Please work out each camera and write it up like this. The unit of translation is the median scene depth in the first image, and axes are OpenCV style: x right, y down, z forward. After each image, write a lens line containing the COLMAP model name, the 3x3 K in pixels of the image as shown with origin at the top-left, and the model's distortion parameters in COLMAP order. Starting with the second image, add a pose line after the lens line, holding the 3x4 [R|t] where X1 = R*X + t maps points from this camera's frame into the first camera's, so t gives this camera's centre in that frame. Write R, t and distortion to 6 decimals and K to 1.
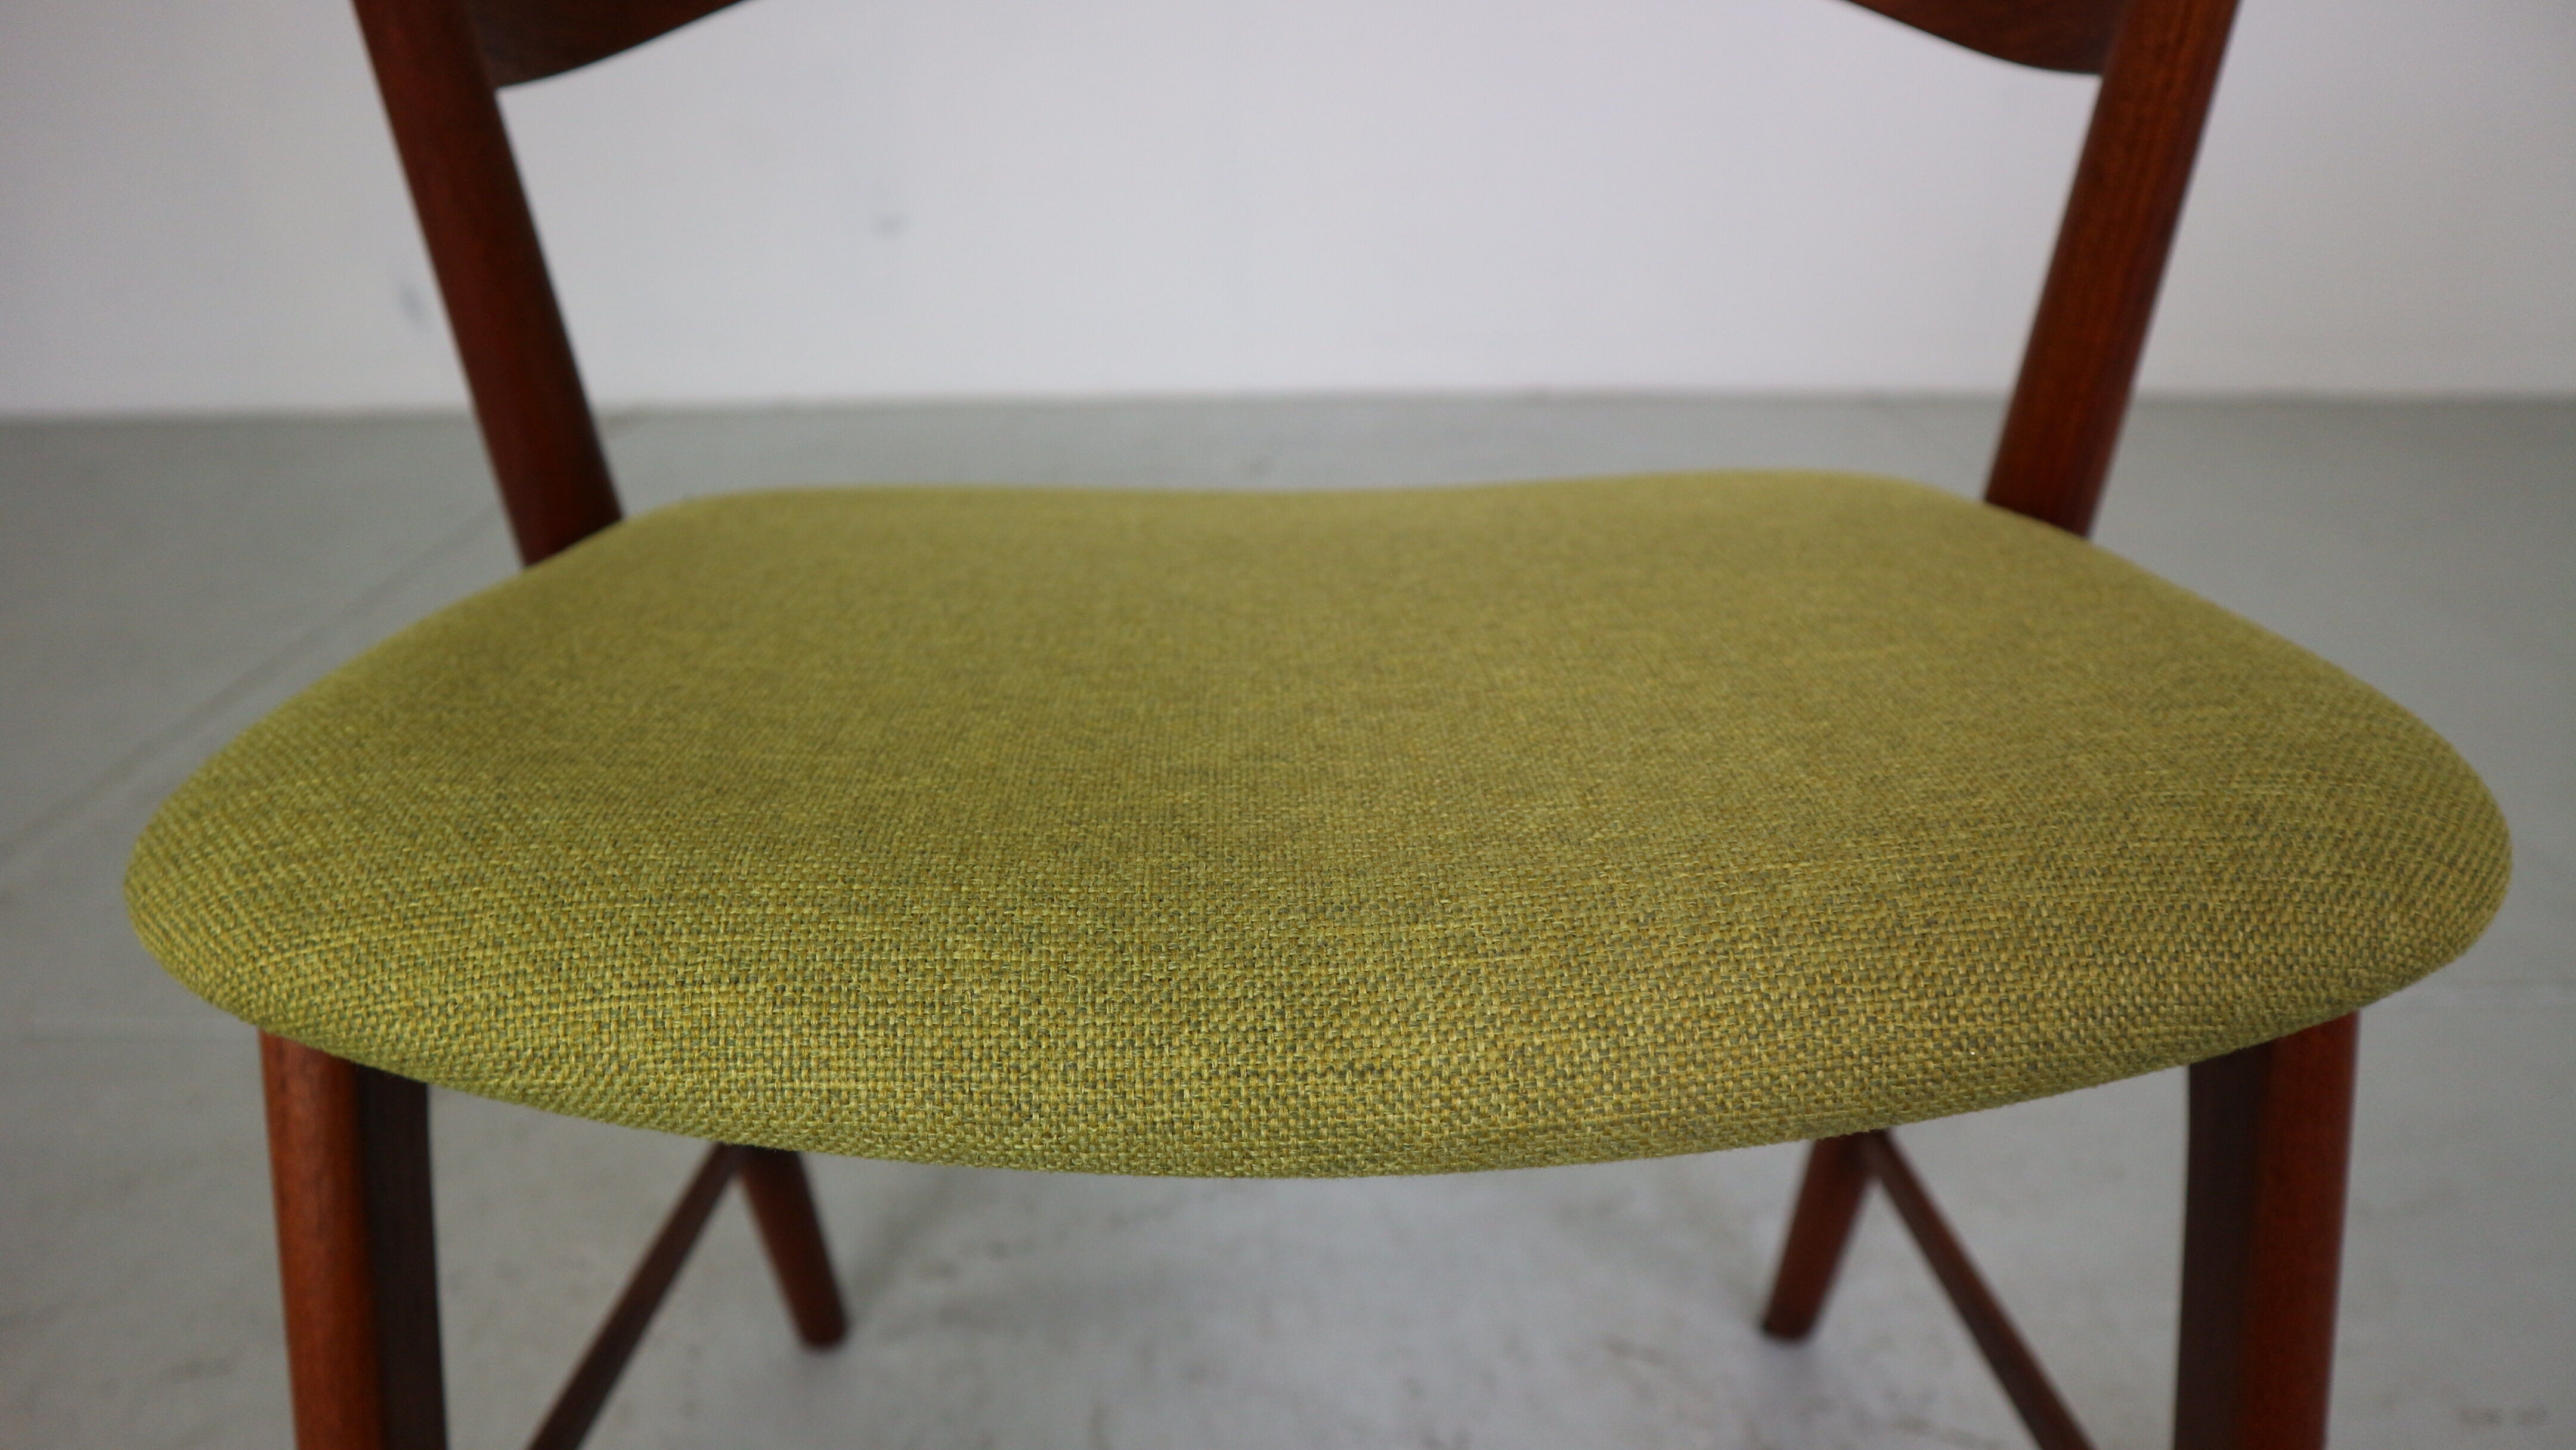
lens RADIAL K [[1851.9, 0, 1298.9], [0, 1851.9, 690.5], [0, 0, 1]] dist [-0.096213, 0.062986]
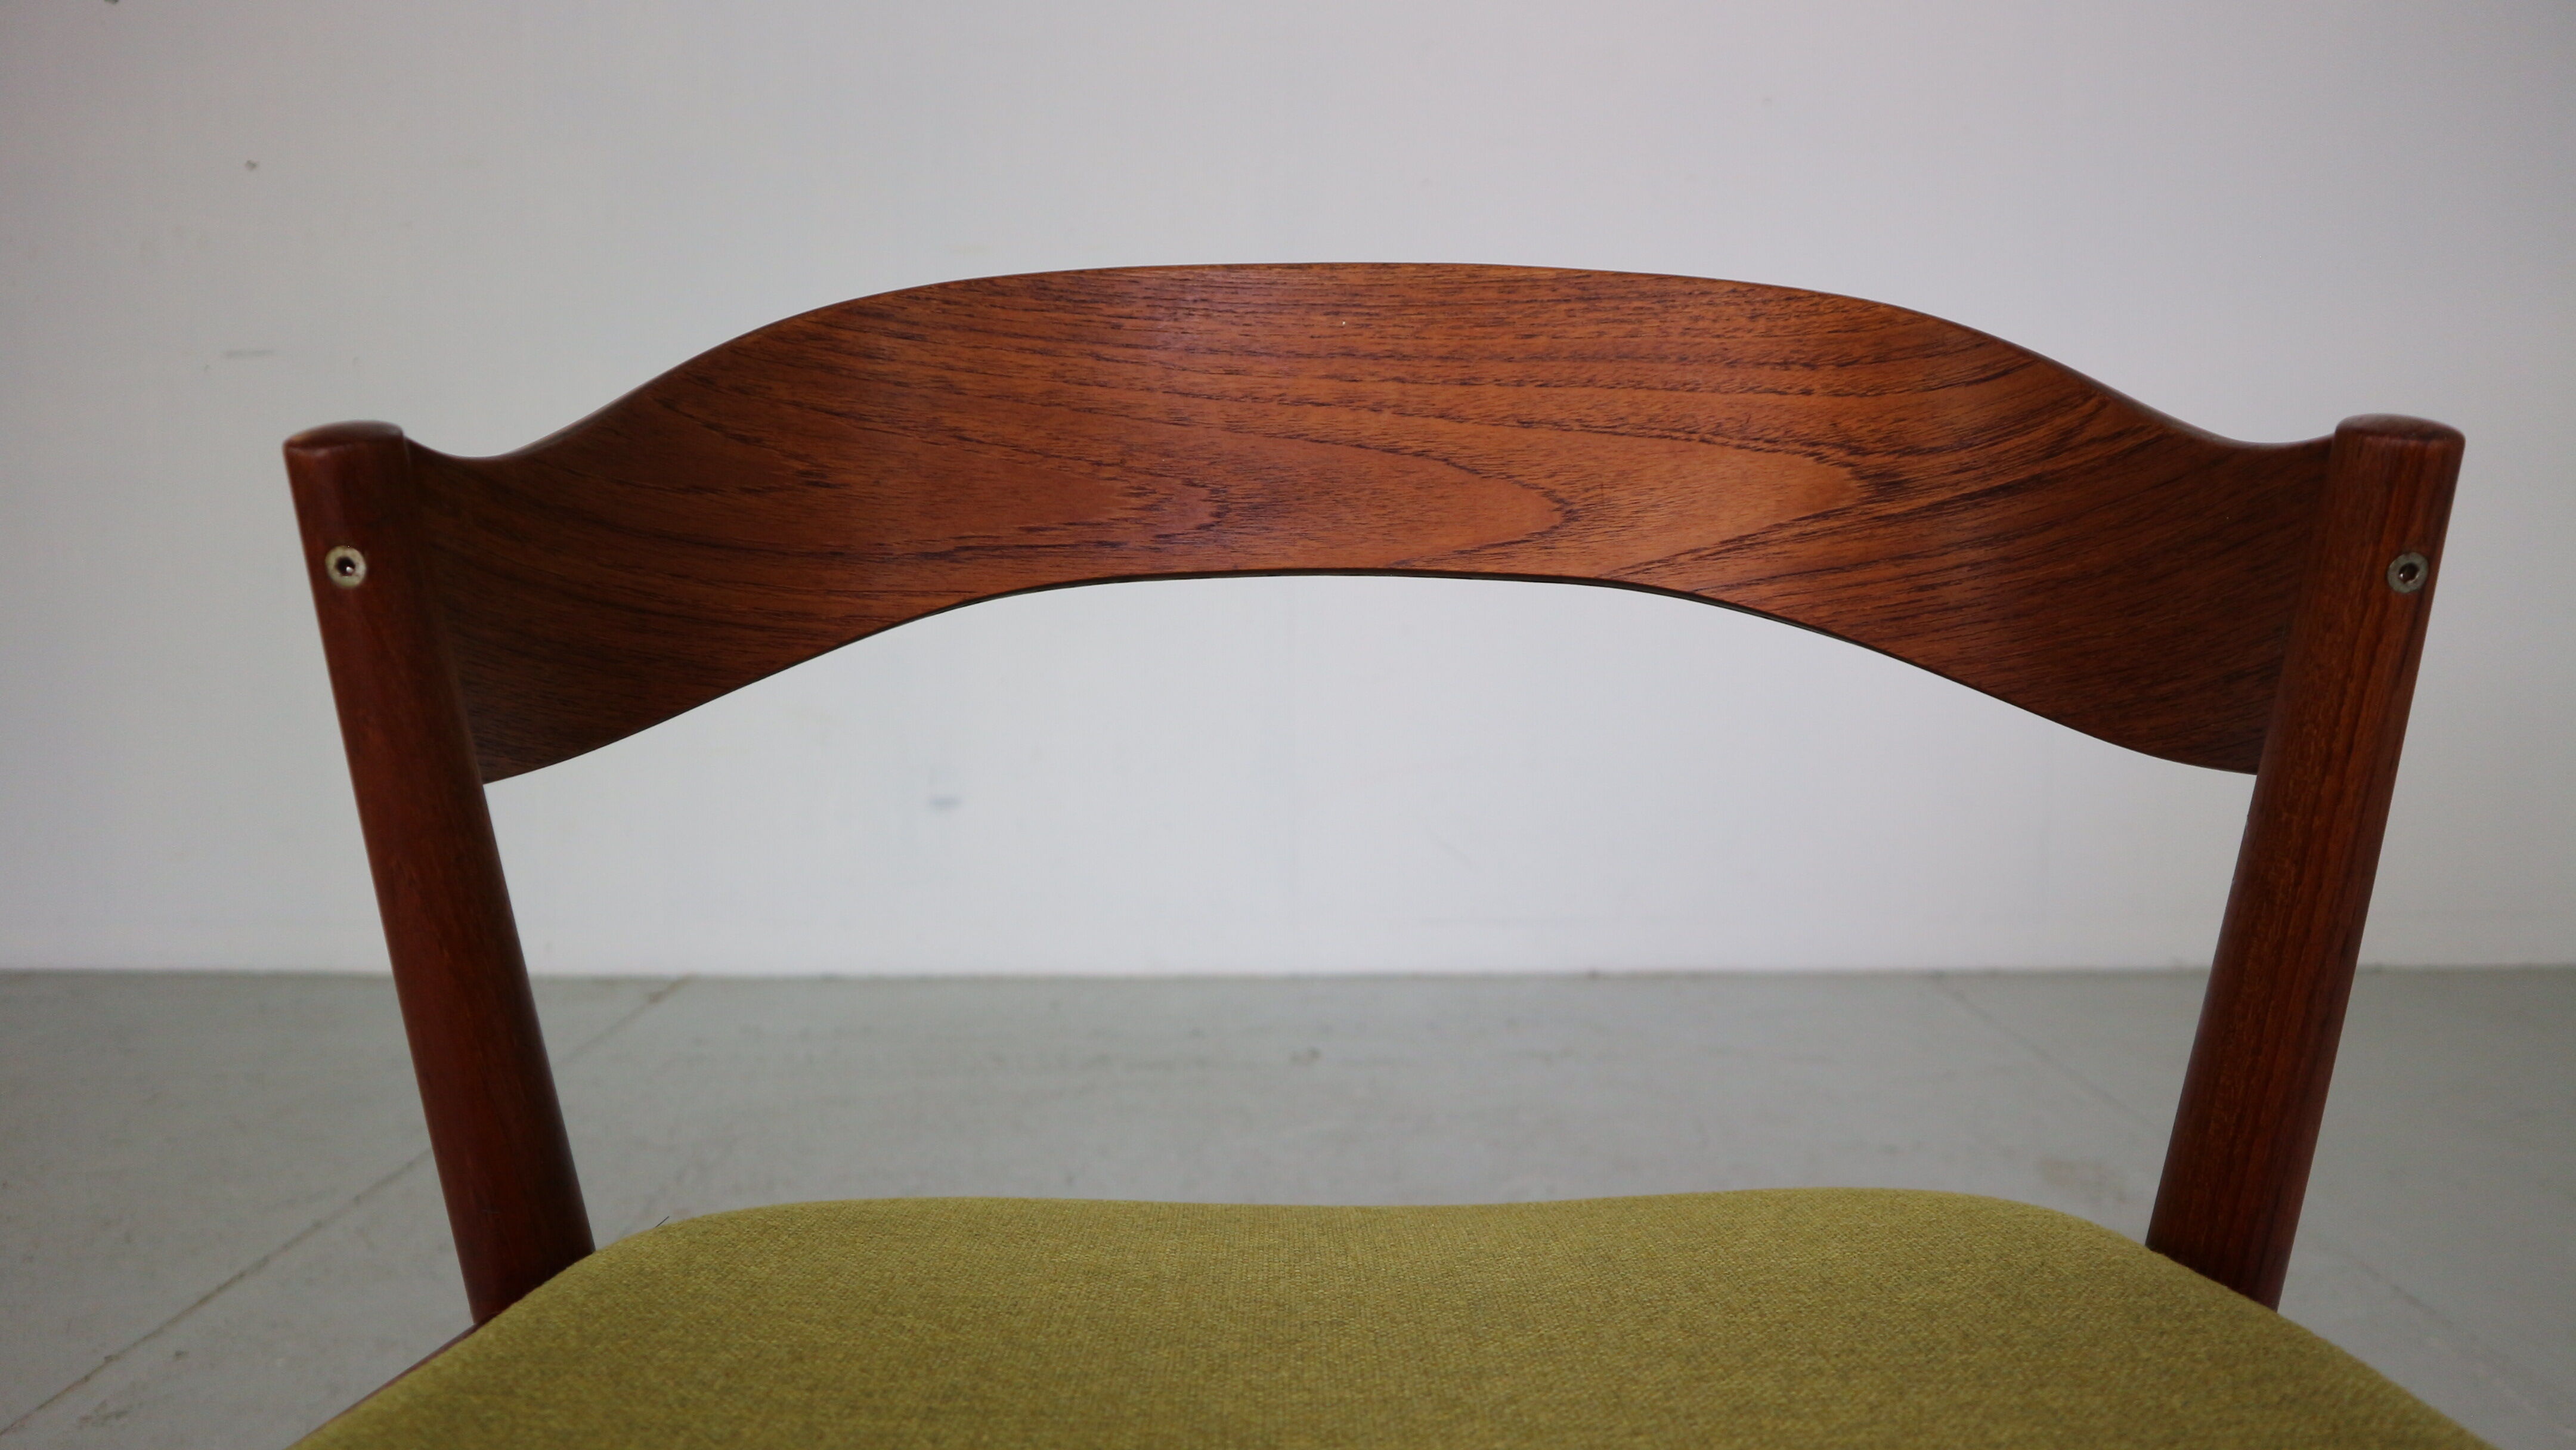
lens RADIAL K [[1851.9, 0, 1298.5], [0, 1851.9, 716.2], [0, 0, 1]] dist [-0.096213, 0.062986]
pose [[0.999635, 0.003109, -0.026847, -0.012666], [-0.010607, 0.958787, -0.283928, -0.182557], [0.024858, 0.284109, 0.958470, 0.193103]]
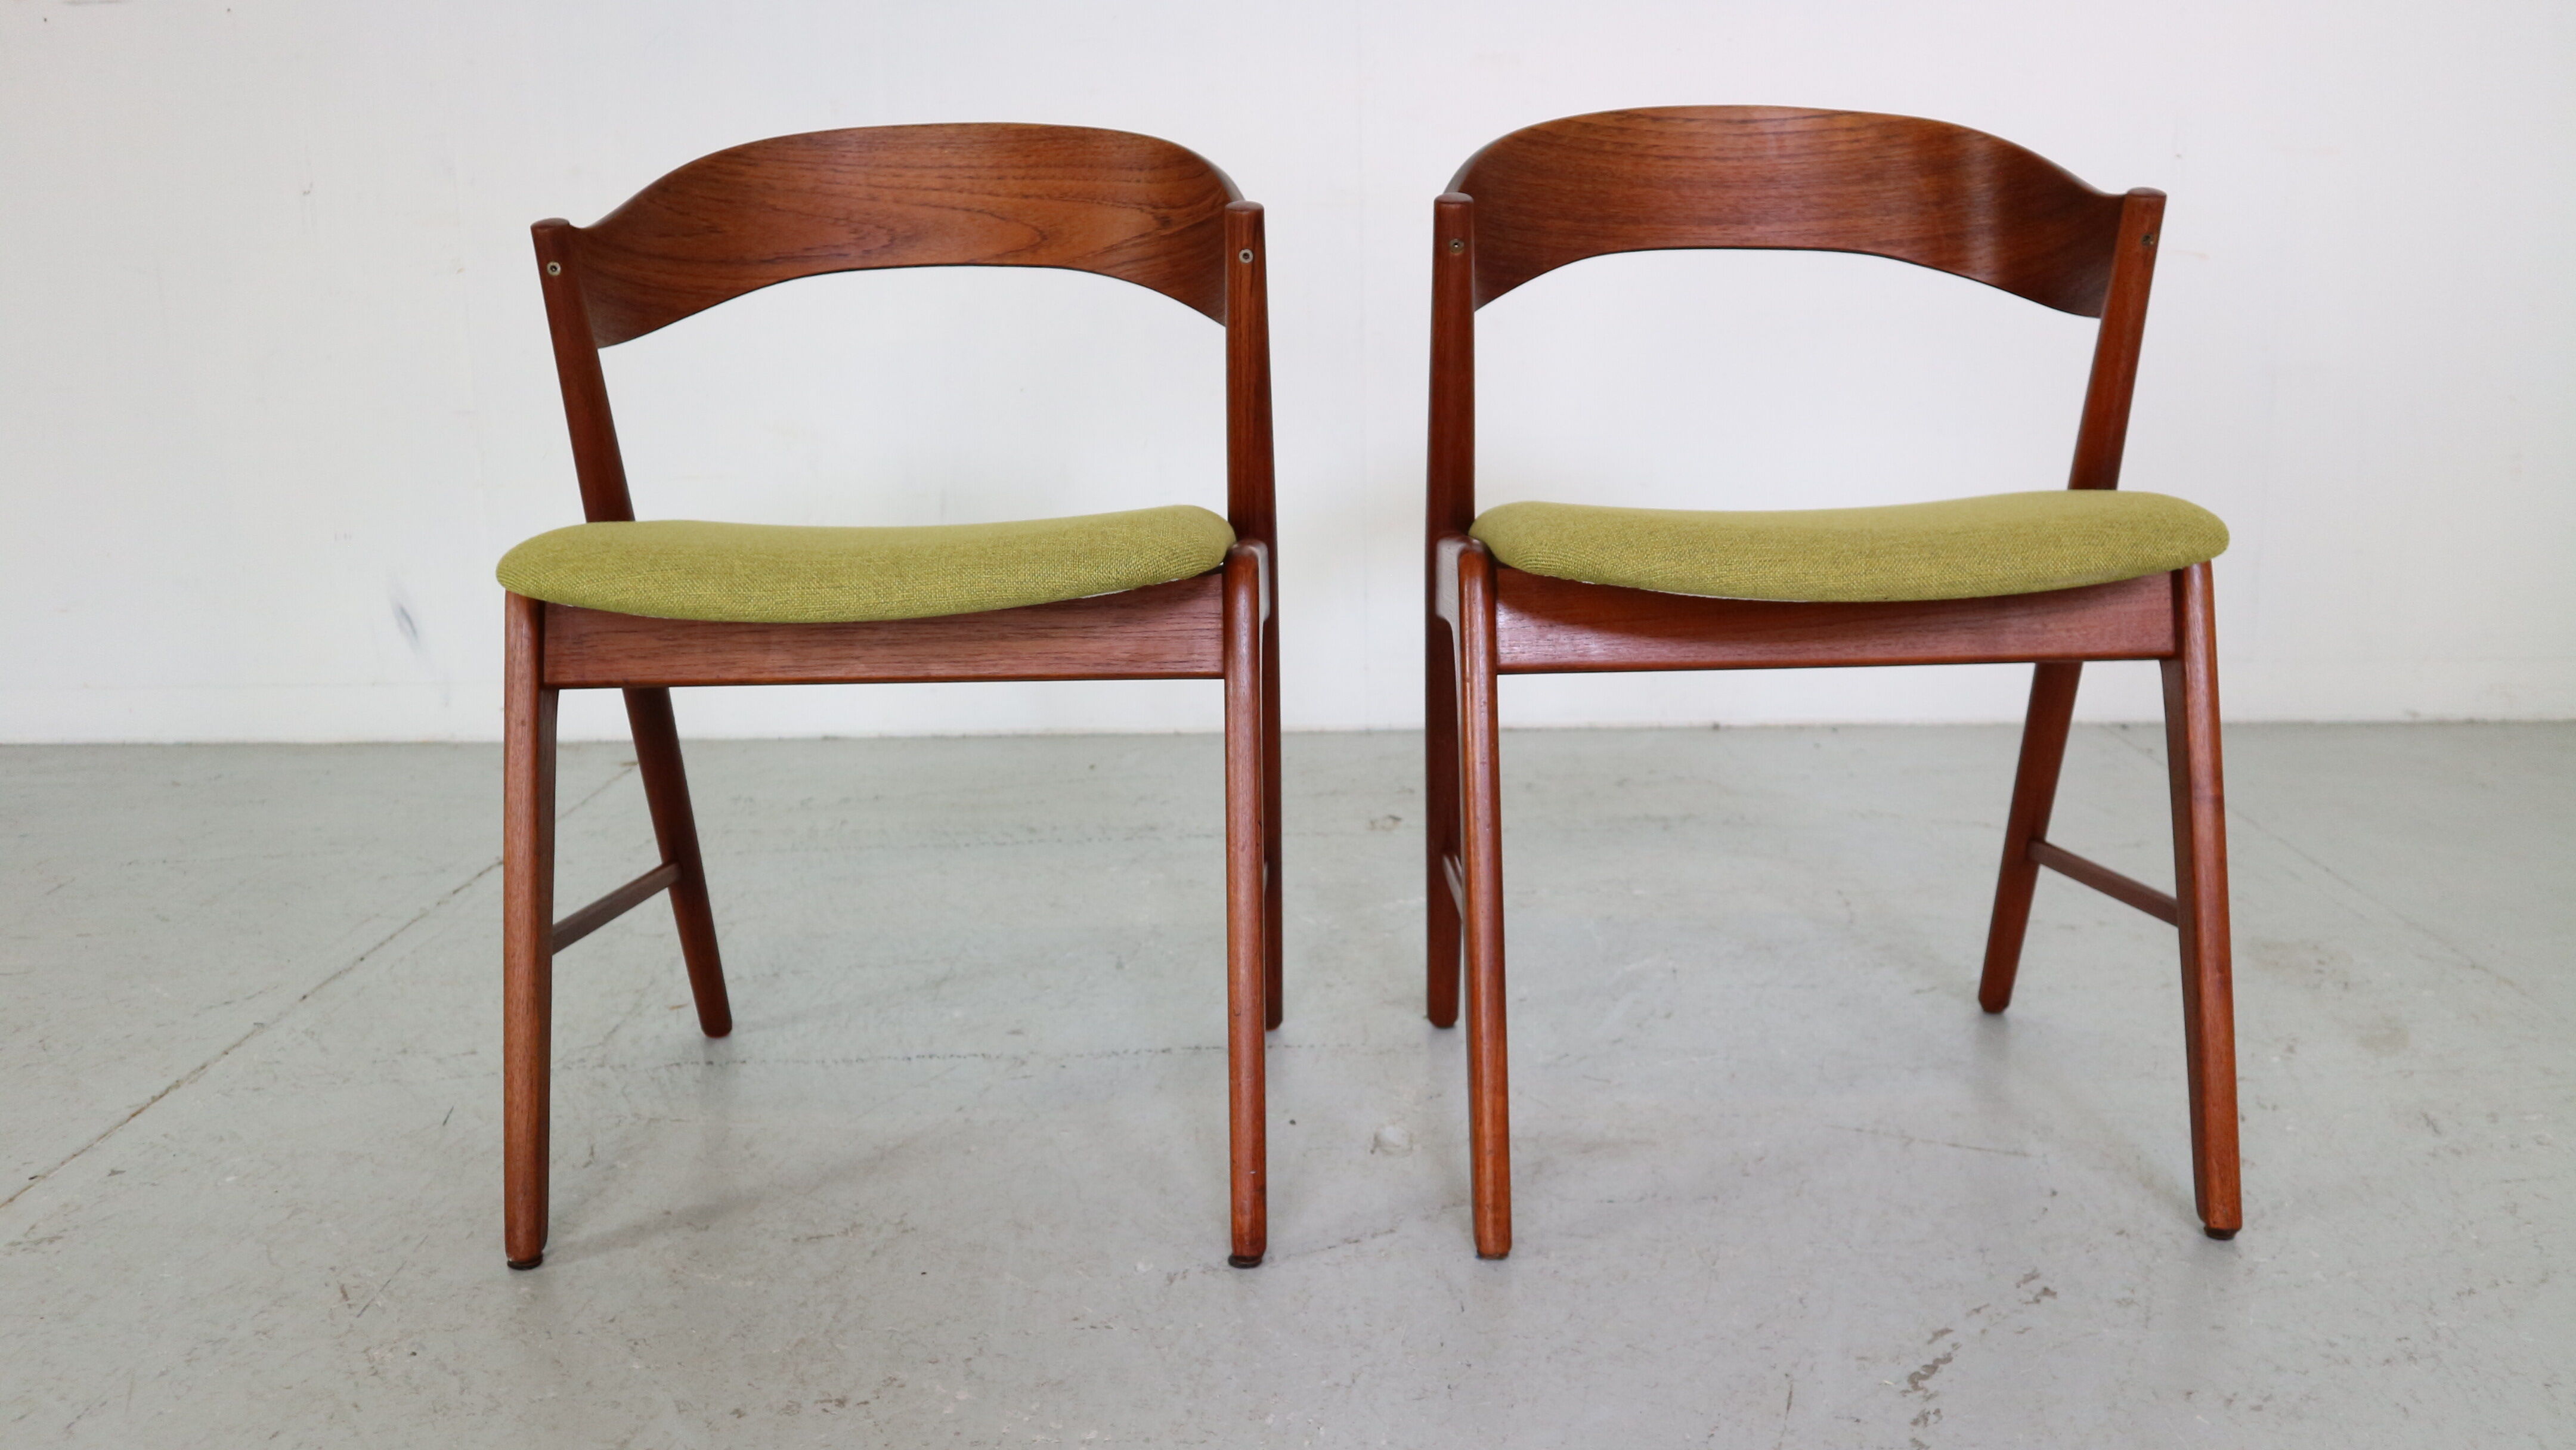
lens RADIAL K [[2096.6, 0, 1290.1], [0, 2096.6, 730.0], [0, 0, 1]] dist [-0.062369, 0.060622]
pose [[0.999542, -0.010775, -0.028295, 0.998875], [0.006350, 0.988353, -0.152048, 1.066736], [0.029604, 0.151799, 0.987968, -2.934528]]
